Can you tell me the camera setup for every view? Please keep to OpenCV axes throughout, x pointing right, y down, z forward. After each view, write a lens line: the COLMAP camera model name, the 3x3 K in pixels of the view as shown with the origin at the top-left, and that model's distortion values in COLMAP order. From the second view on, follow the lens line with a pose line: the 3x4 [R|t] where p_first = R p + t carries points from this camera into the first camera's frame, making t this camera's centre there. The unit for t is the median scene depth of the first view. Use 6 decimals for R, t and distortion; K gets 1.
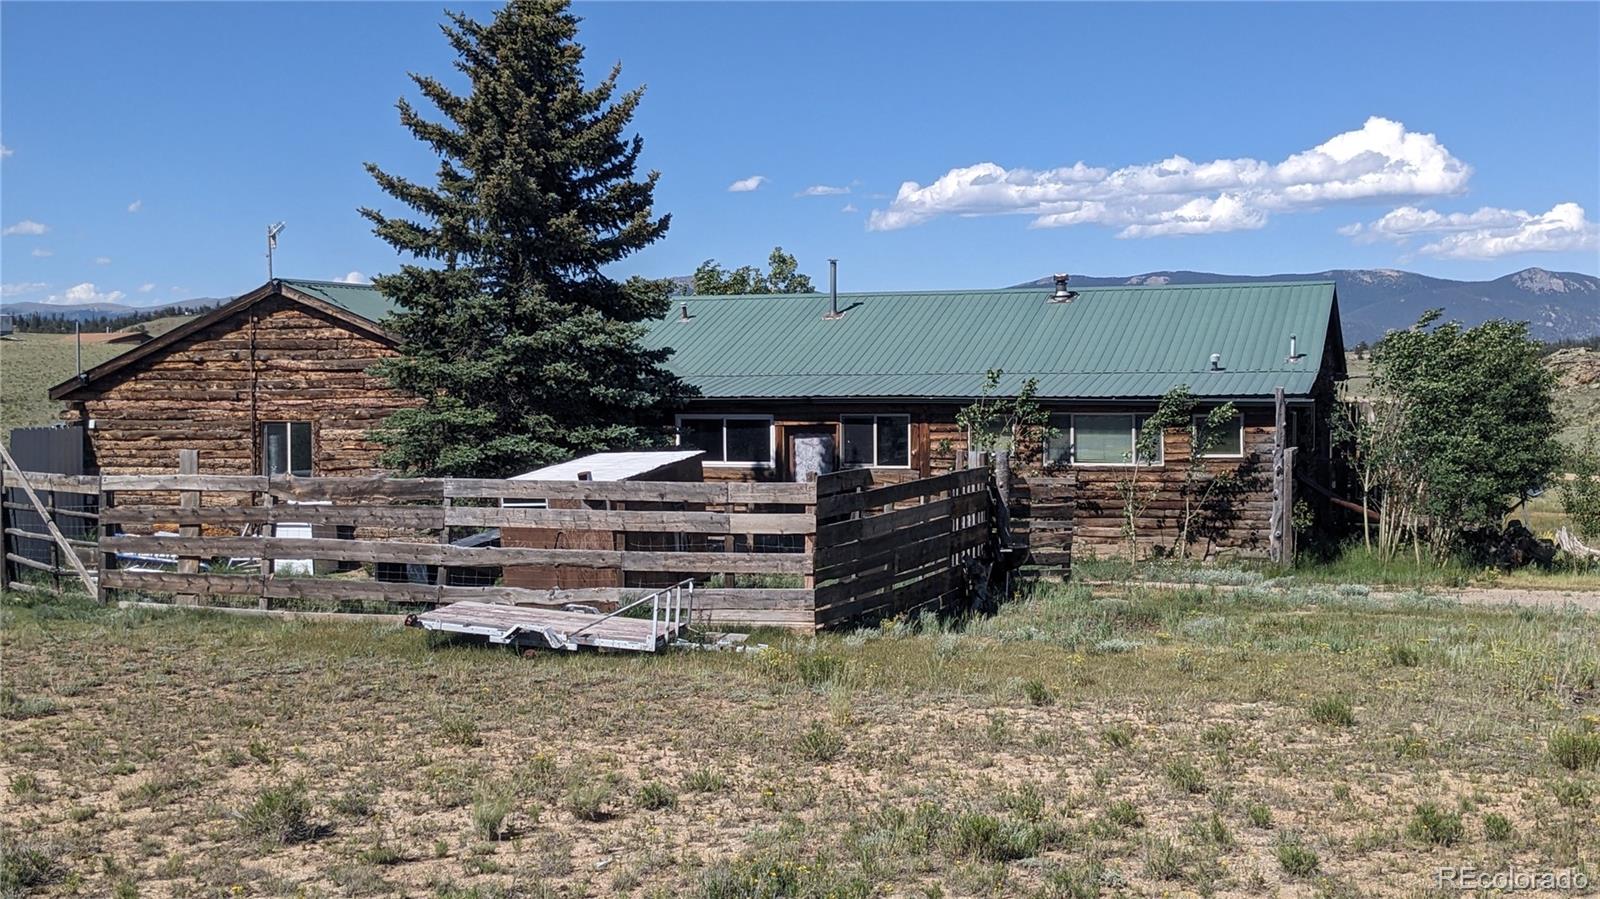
lens RADIAL K [[1266.2, 0, 800.0], [0, 1266.2, 449.5], [0, 0, 1]] dist [0.051620, -0.080070]
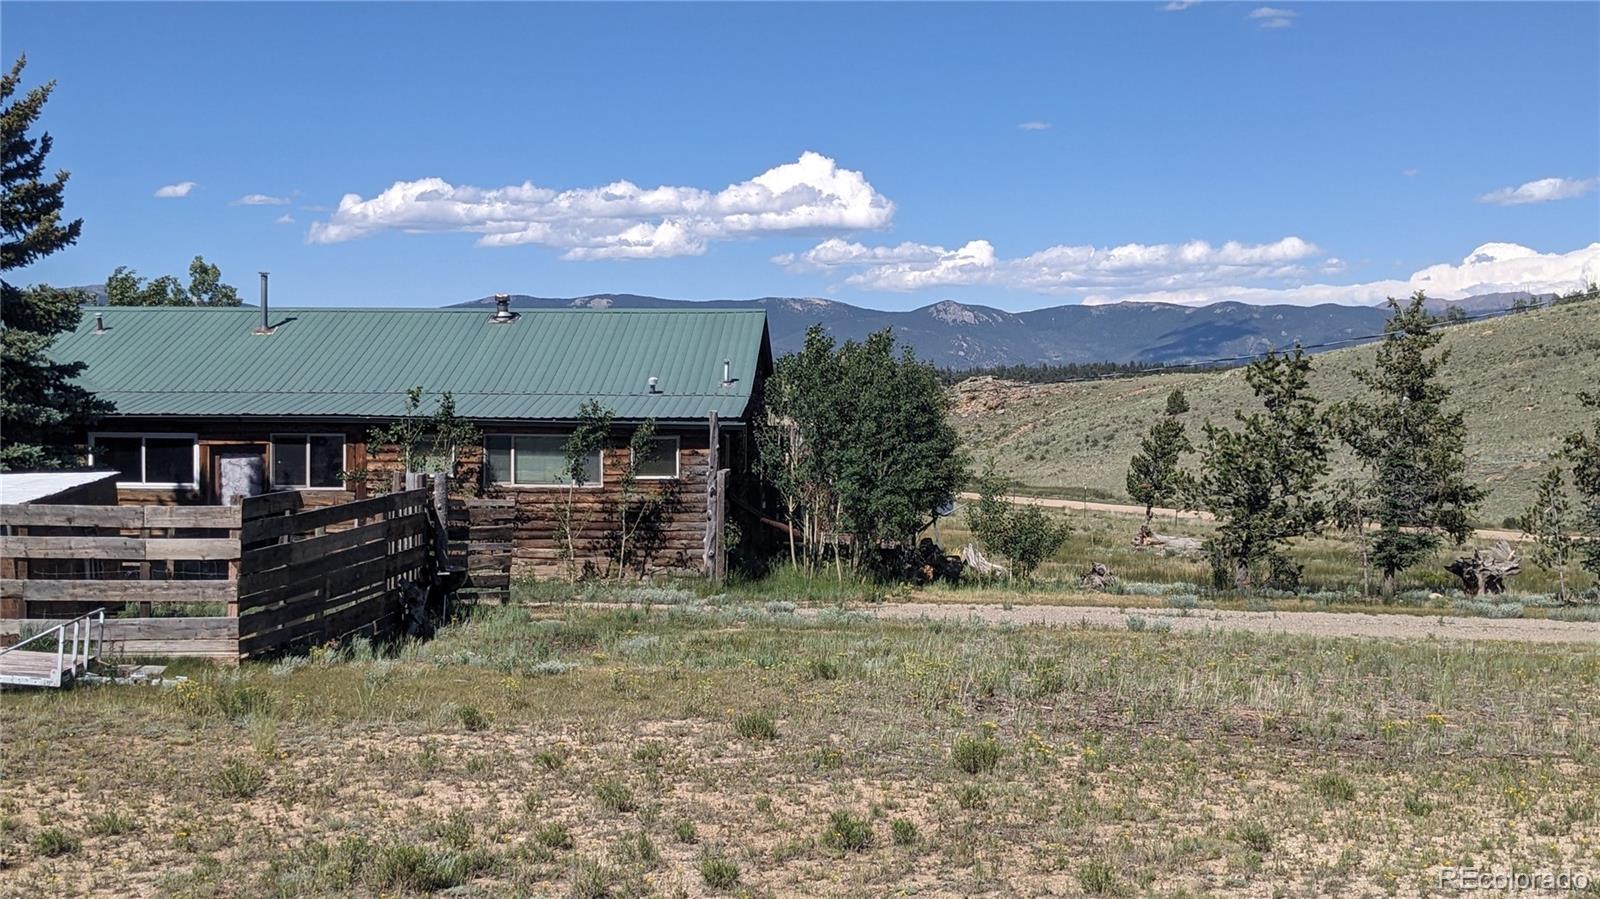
lens RADIAL K [[1266.2, 0, 800.0], [0, 1266.2, 449.5], [0, 0, 1]] dist [0.051620, -0.080070]
pose [[0.985378, 0.003890, 0.170337, 0.268219], [-0.002321, 0.999953, -0.009408, -0.007784], [-0.170366, 0.008875, 0.985341, -0.017676]]
